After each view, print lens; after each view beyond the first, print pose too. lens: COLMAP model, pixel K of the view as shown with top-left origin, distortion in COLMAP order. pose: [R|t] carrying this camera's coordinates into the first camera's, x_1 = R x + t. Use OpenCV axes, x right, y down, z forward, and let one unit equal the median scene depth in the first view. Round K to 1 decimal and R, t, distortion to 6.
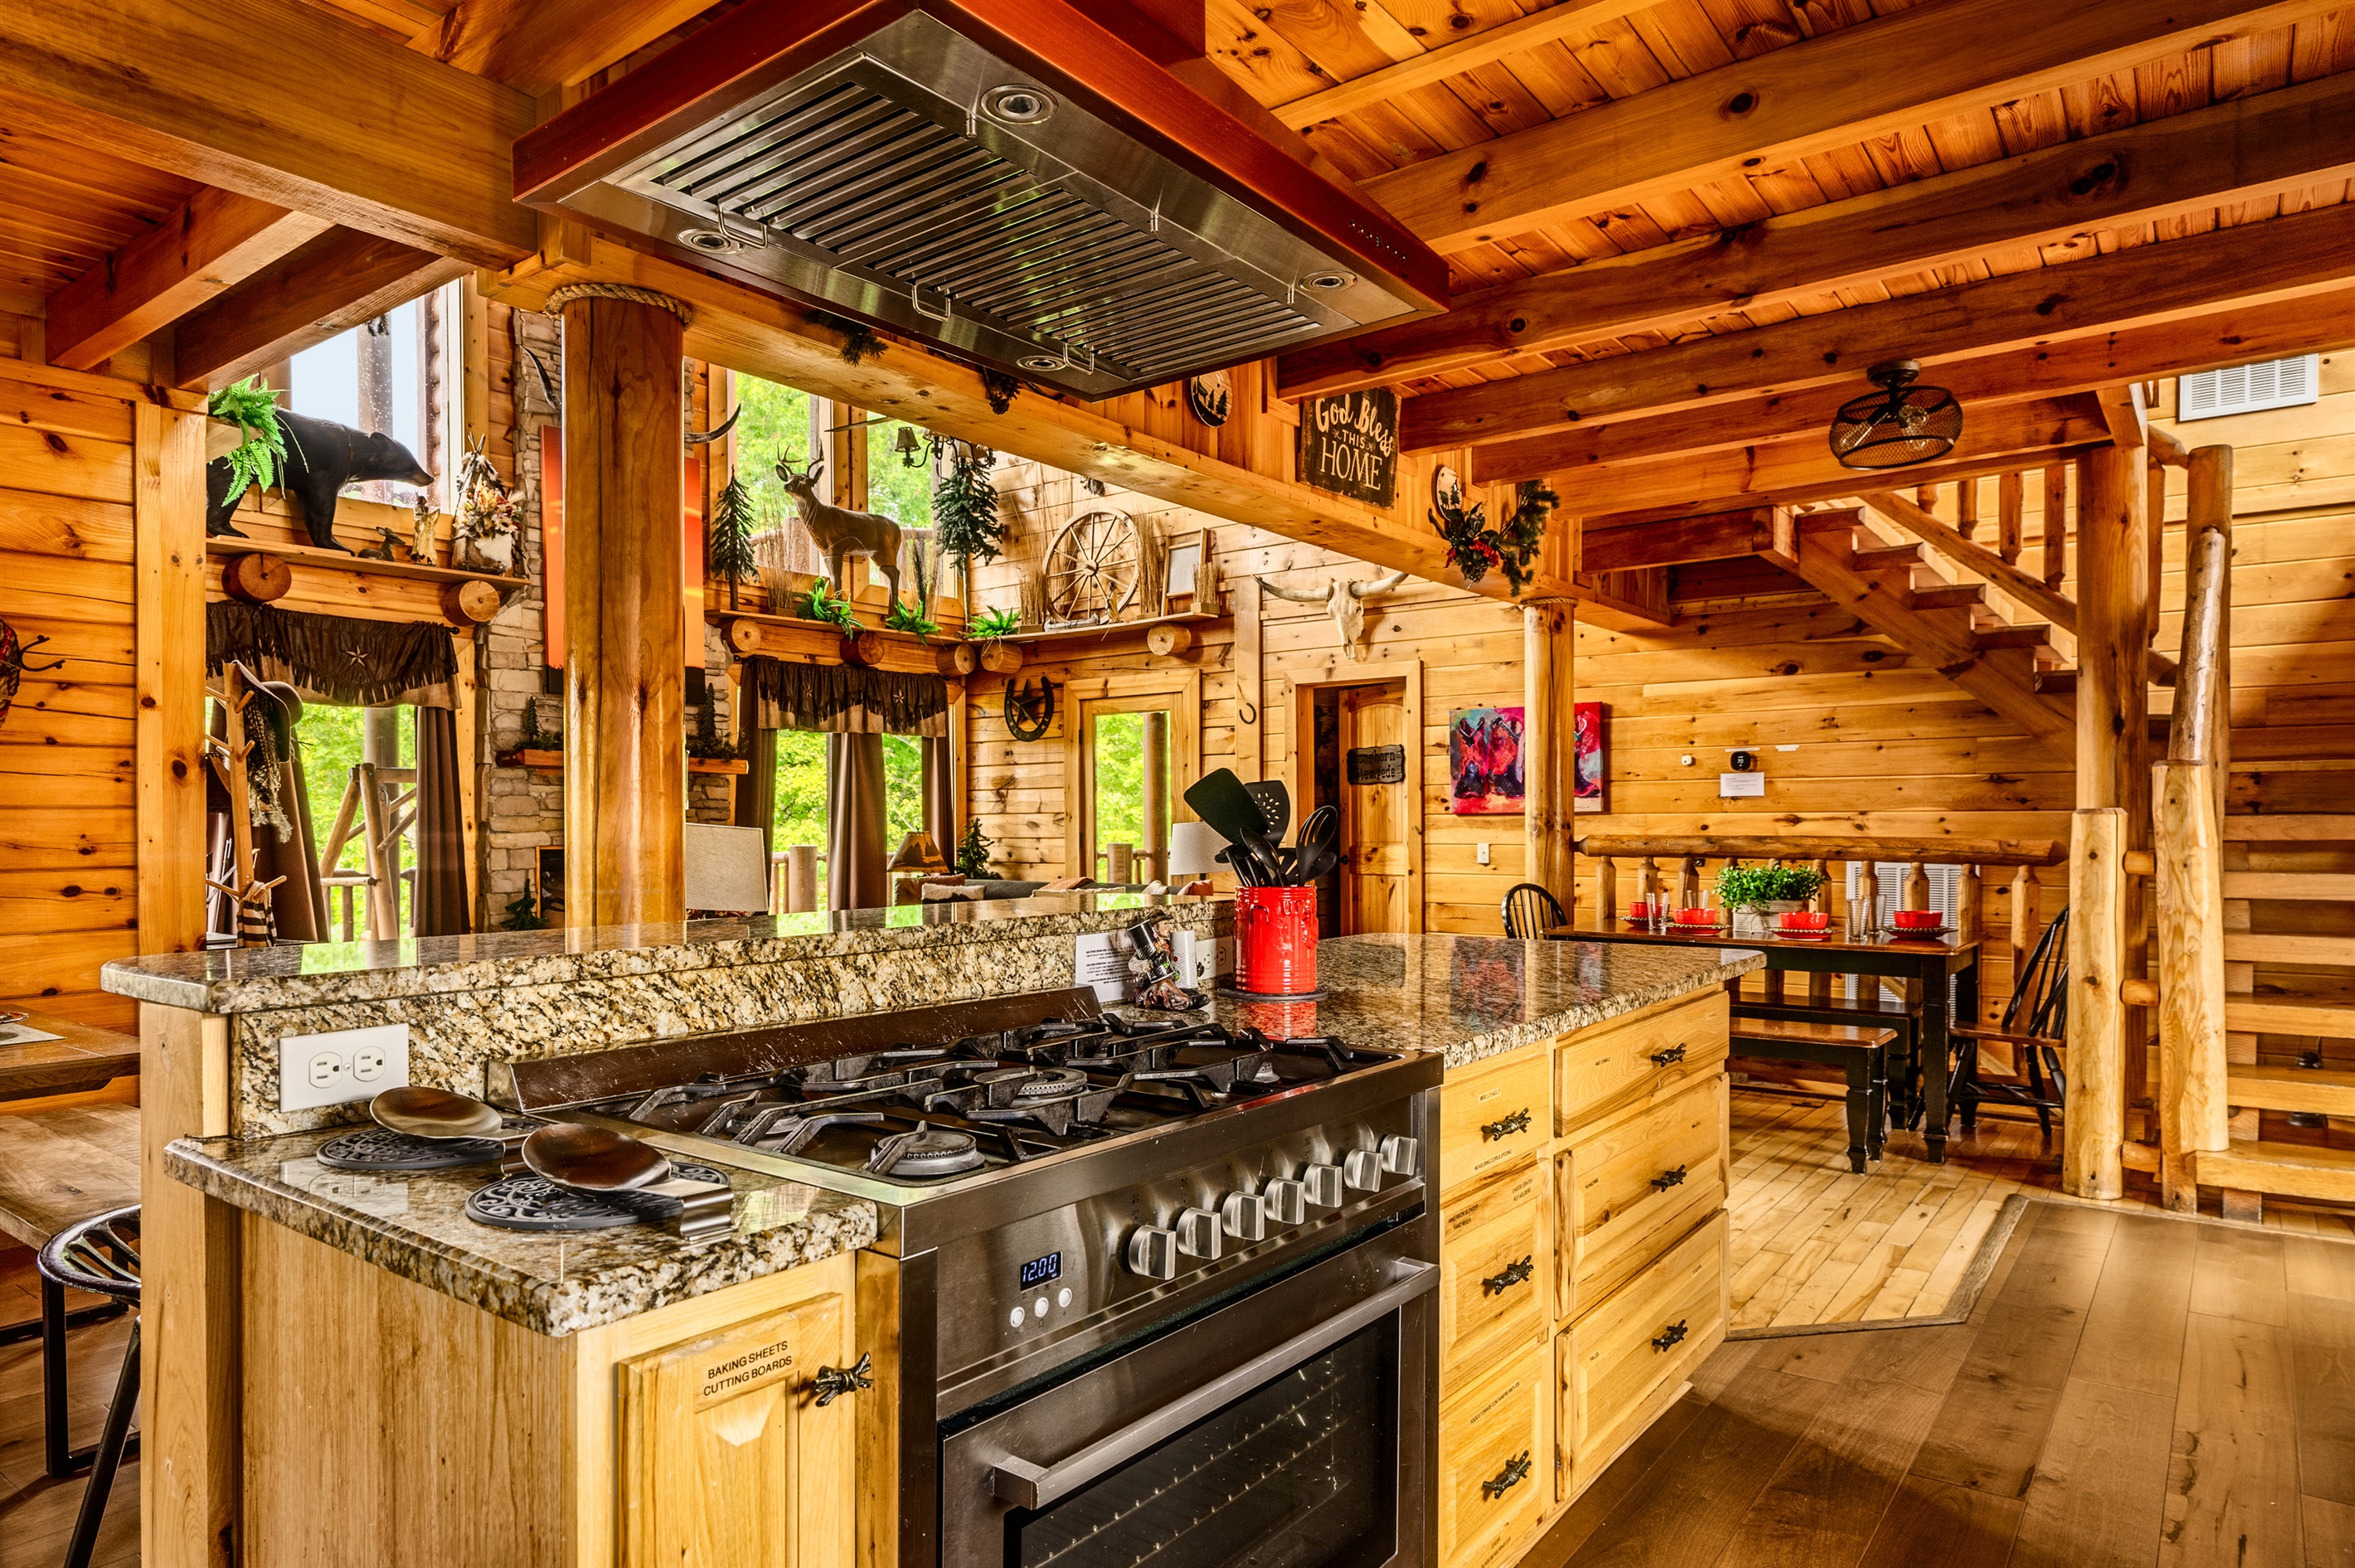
lens RADIAL K [[1410.1, 0, 1192.6], [0, 1410.1, 849.1], [0, 0, 1]] dist [-0.000033, 0.000568]
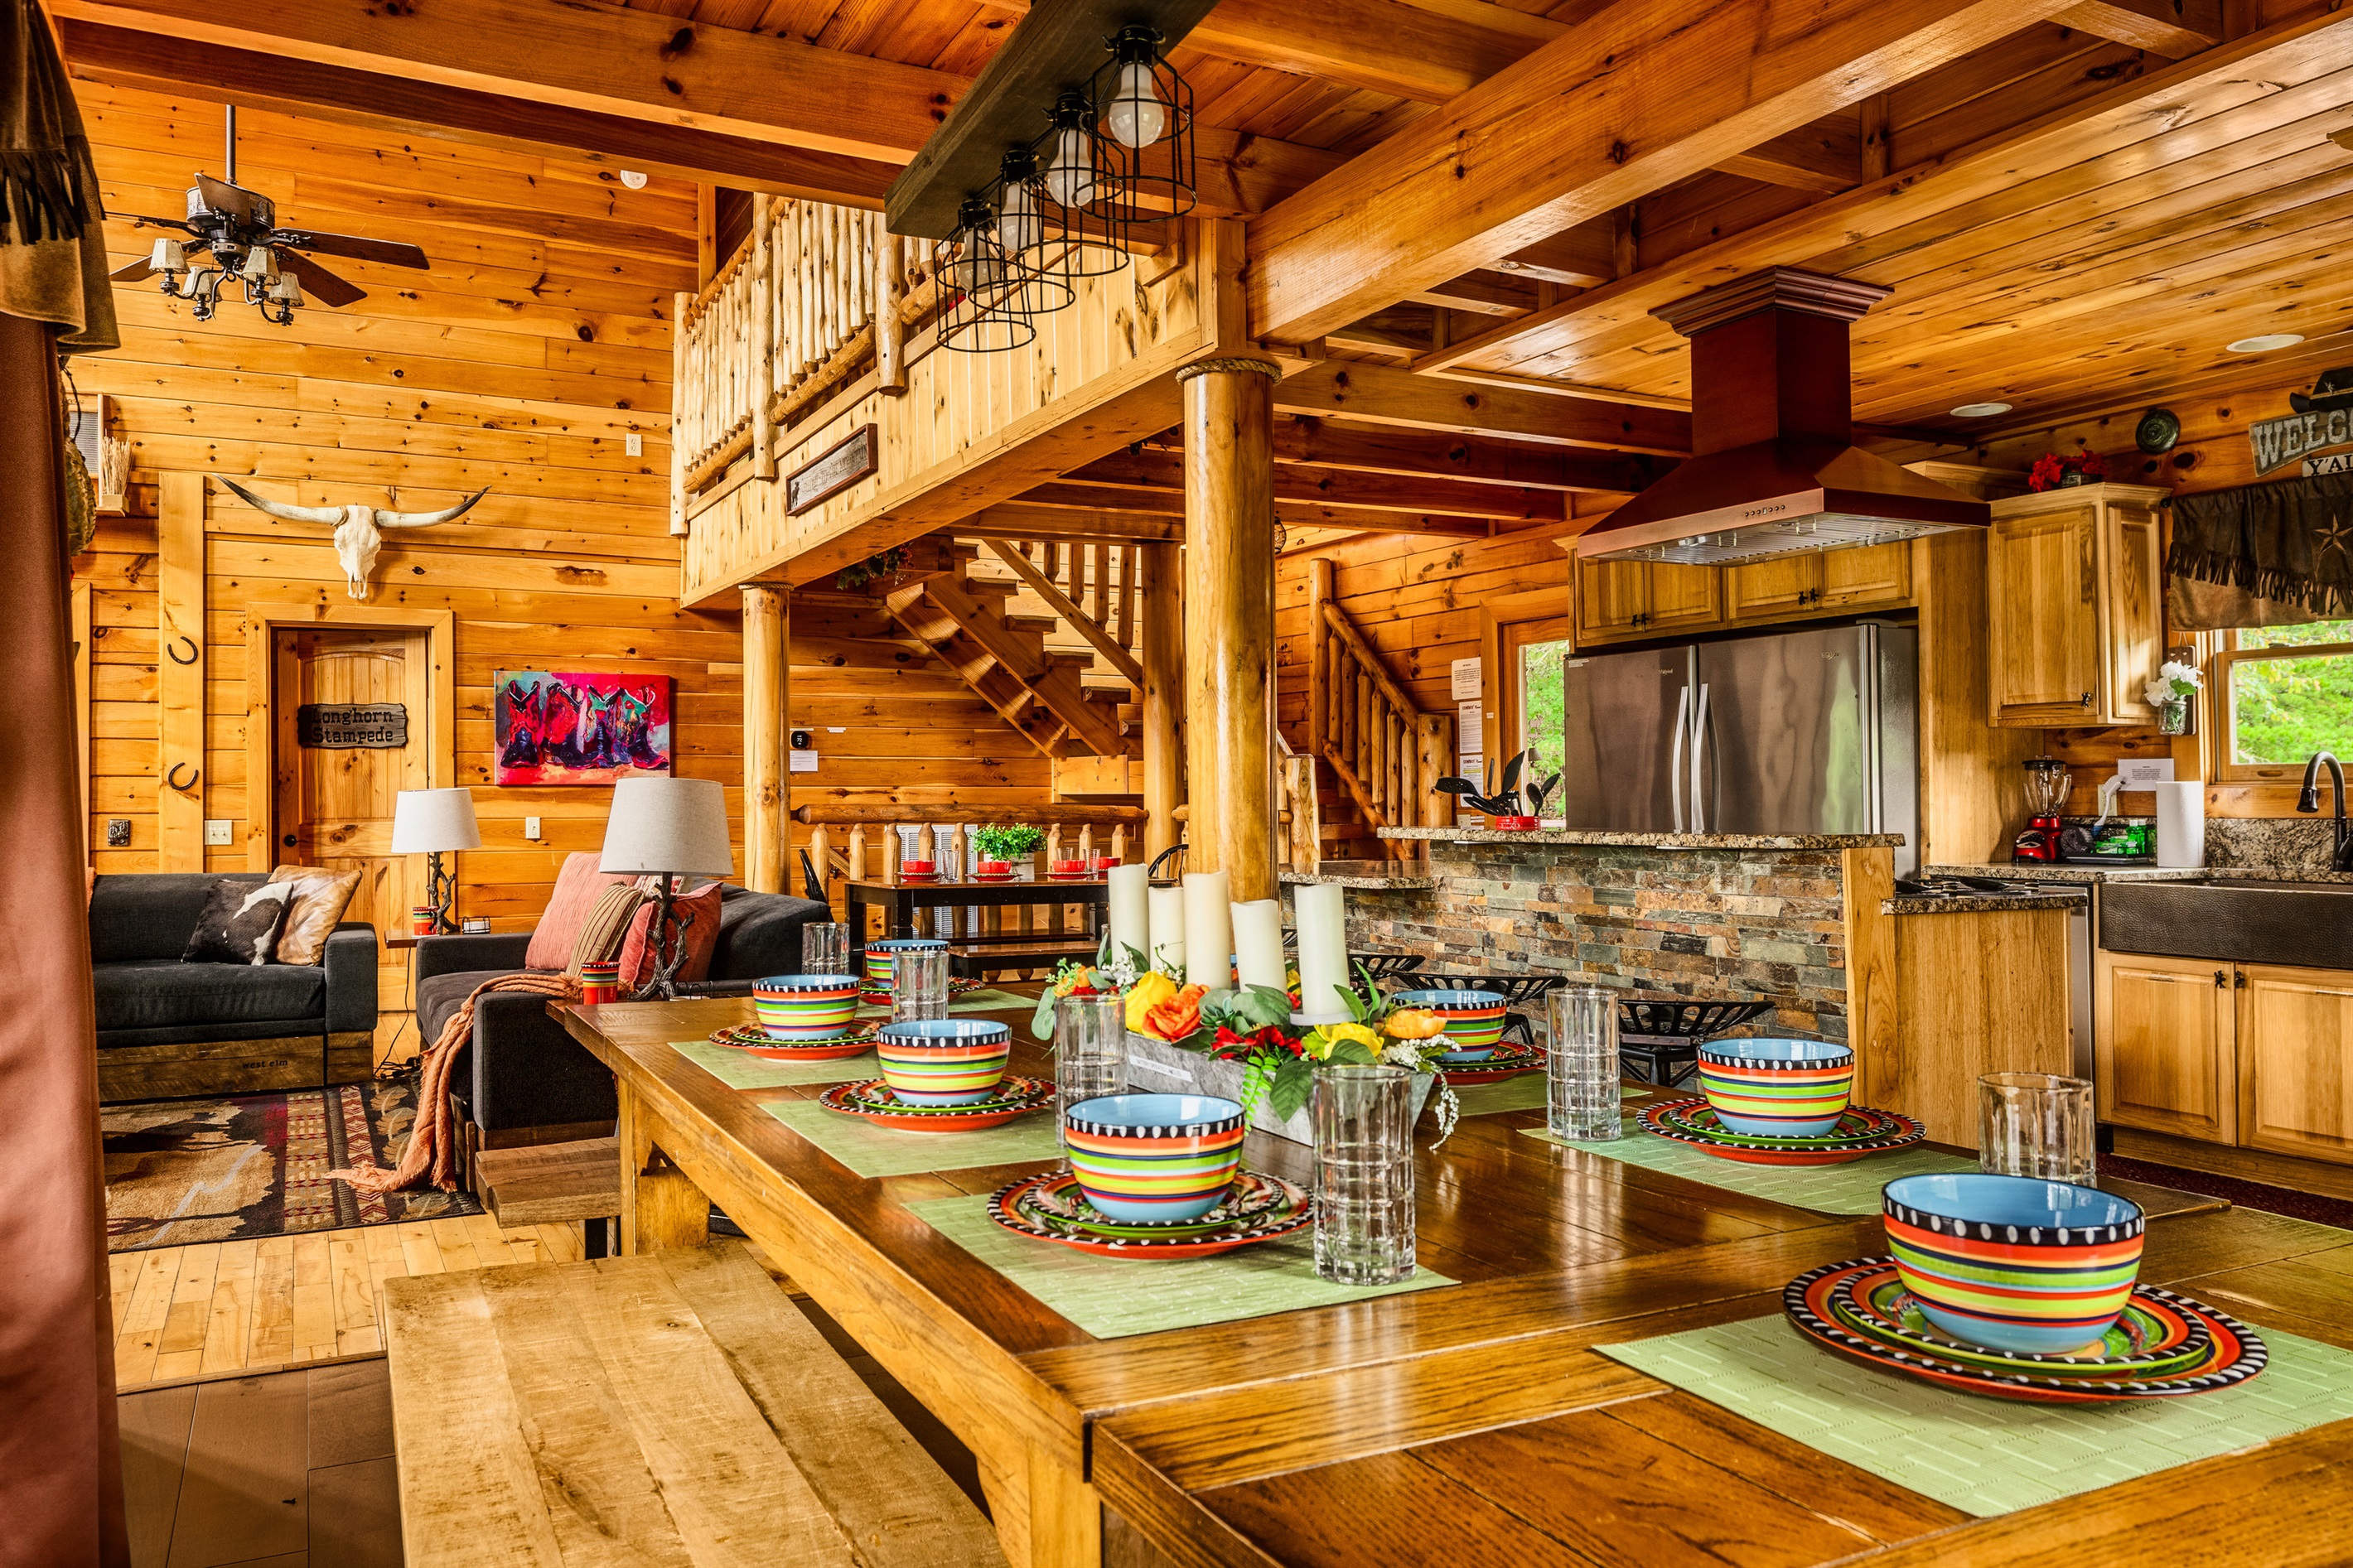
lens RADIAL K [[1724.0, 0, 1180.3], [0, 1724.0, 763.5], [0, 0, 1]] dist [0.006870, -0.005910]
pose [[0.437569, 0.022813, 0.898895, -0.731537], [0.019124, 0.999216, -0.034669, 0.009315], [-0.898981, 0.032361, 0.436790, 0.146513]]
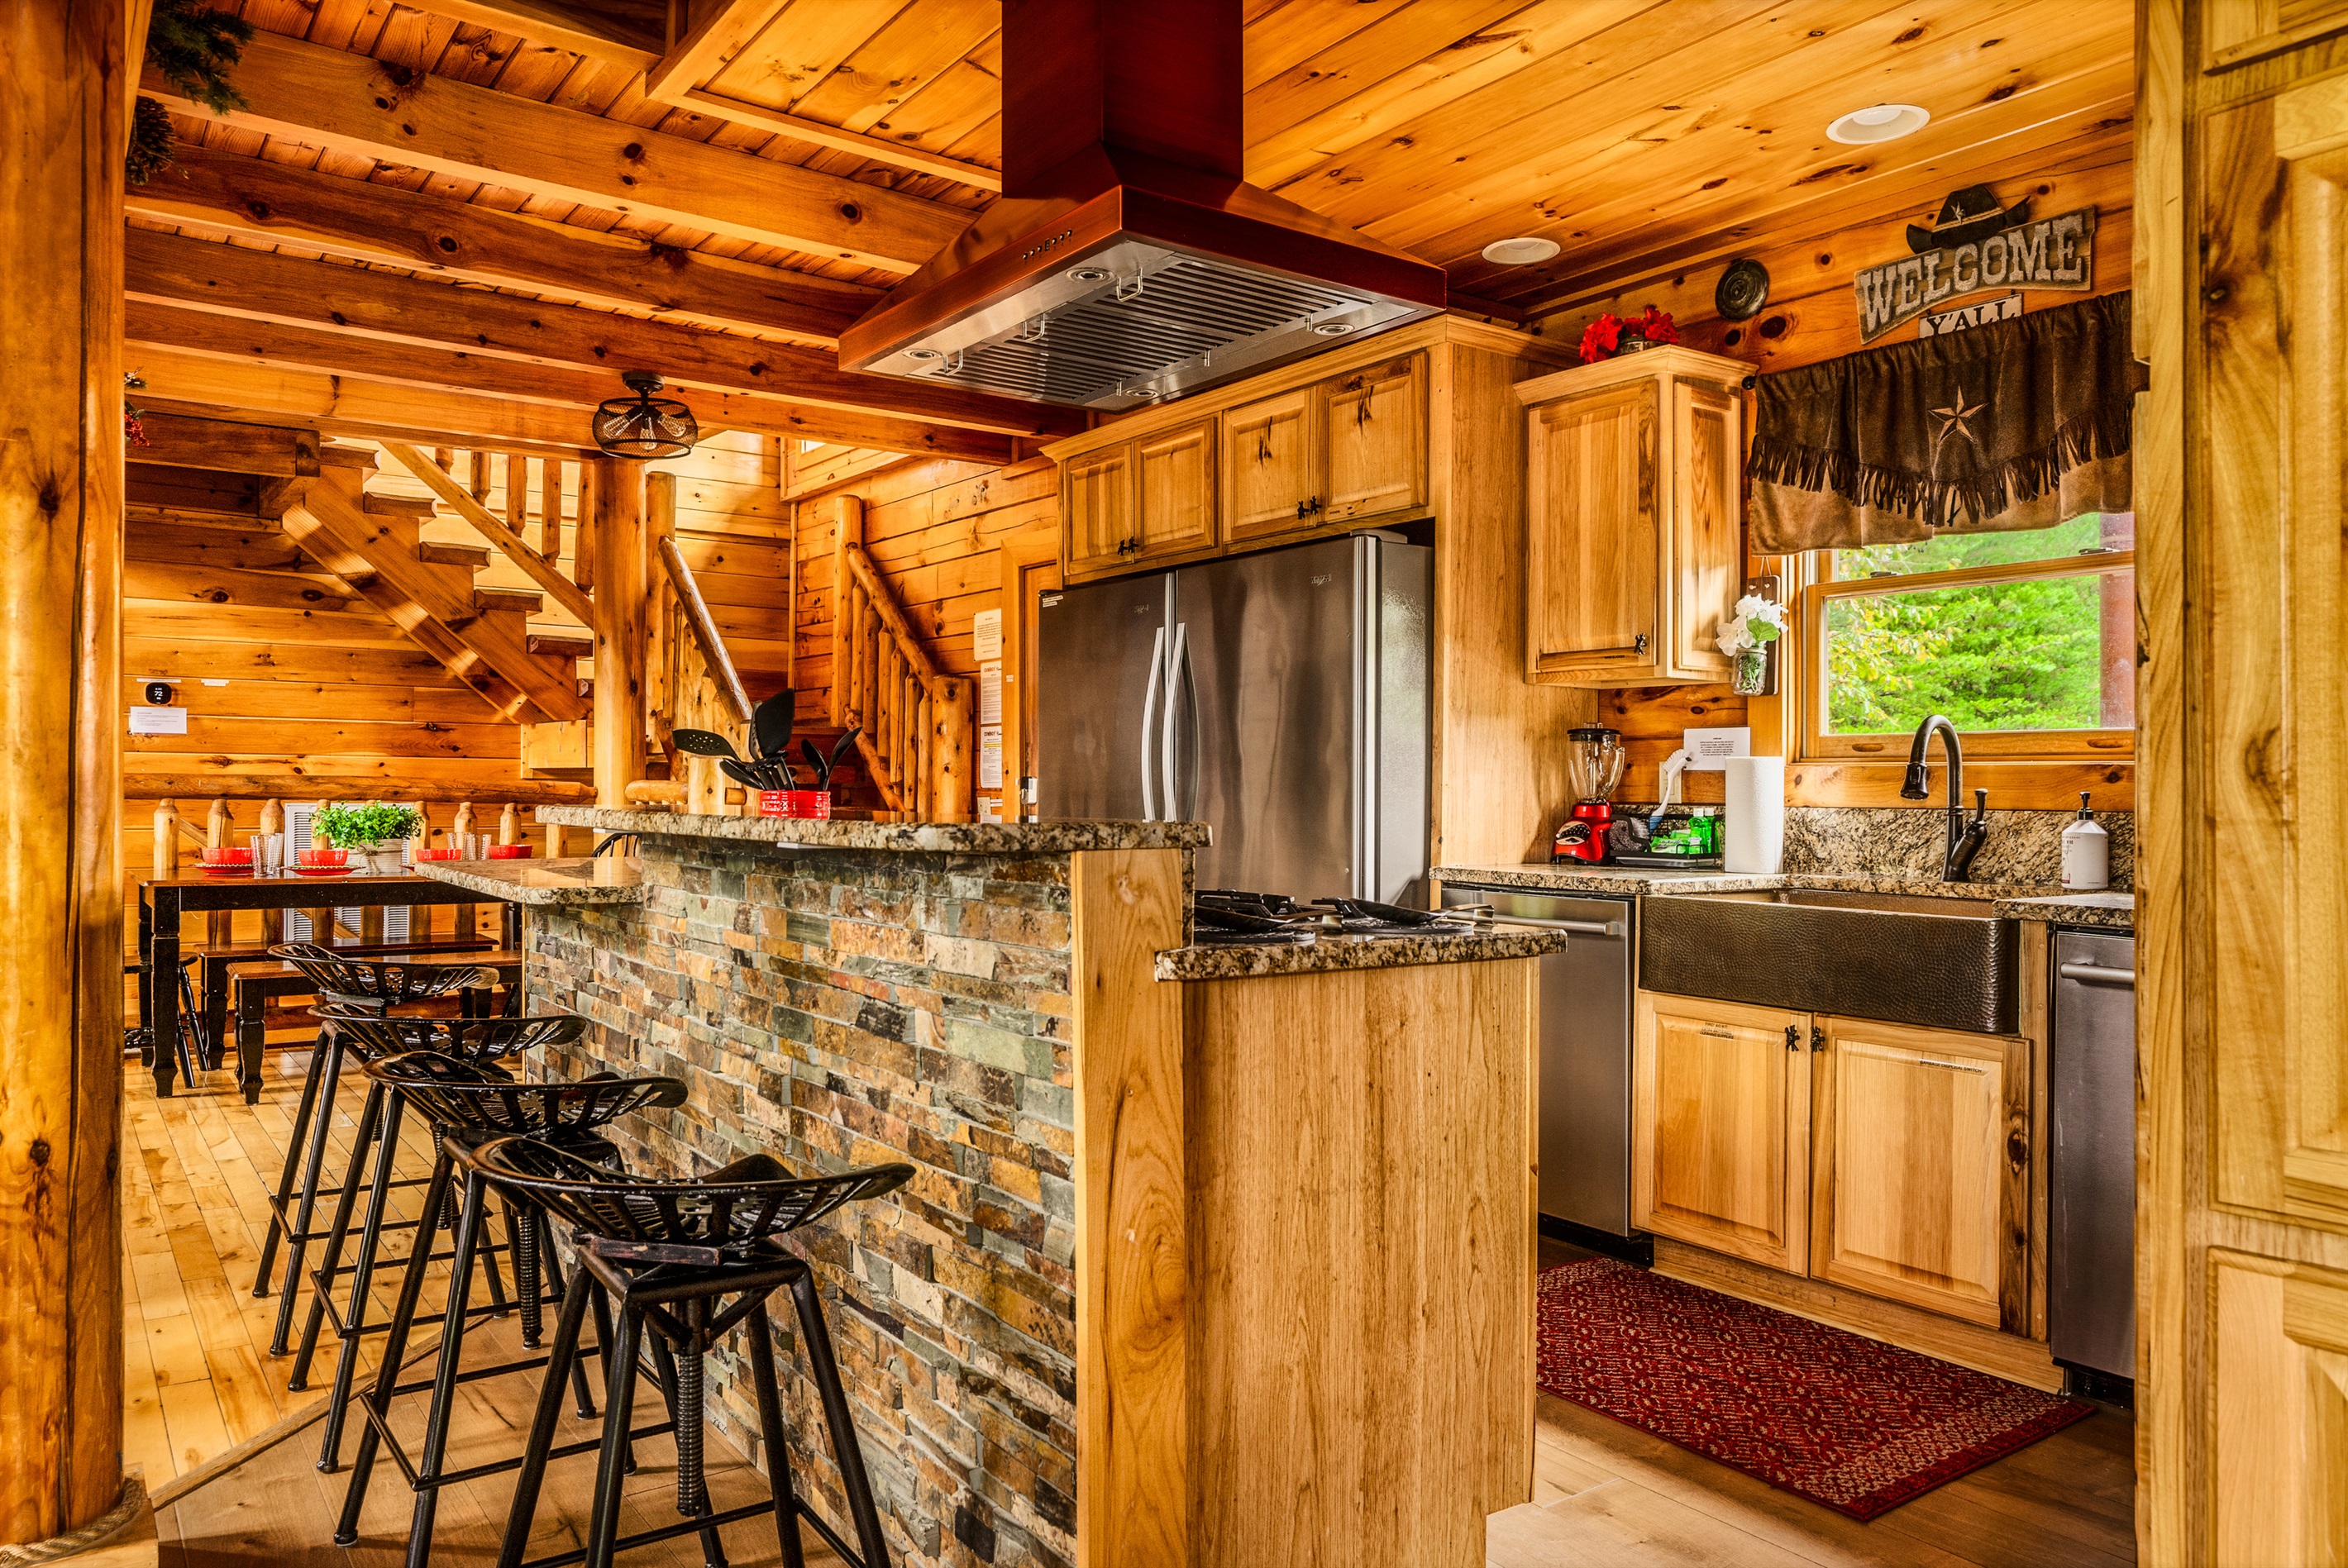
lens RADIAL K [[1587.3, 0, 1173.1], [0, 1587.3, 801.8], [0, 0, 1]] dist [-0.007123, -0.000568]
pose [[0.299576, 0.000939, 0.954072, -0.380349], [0.008281, 0.999959, -0.003585, 0.014570], [-0.954037, 0.008974, 0.299556, 0.106842]]
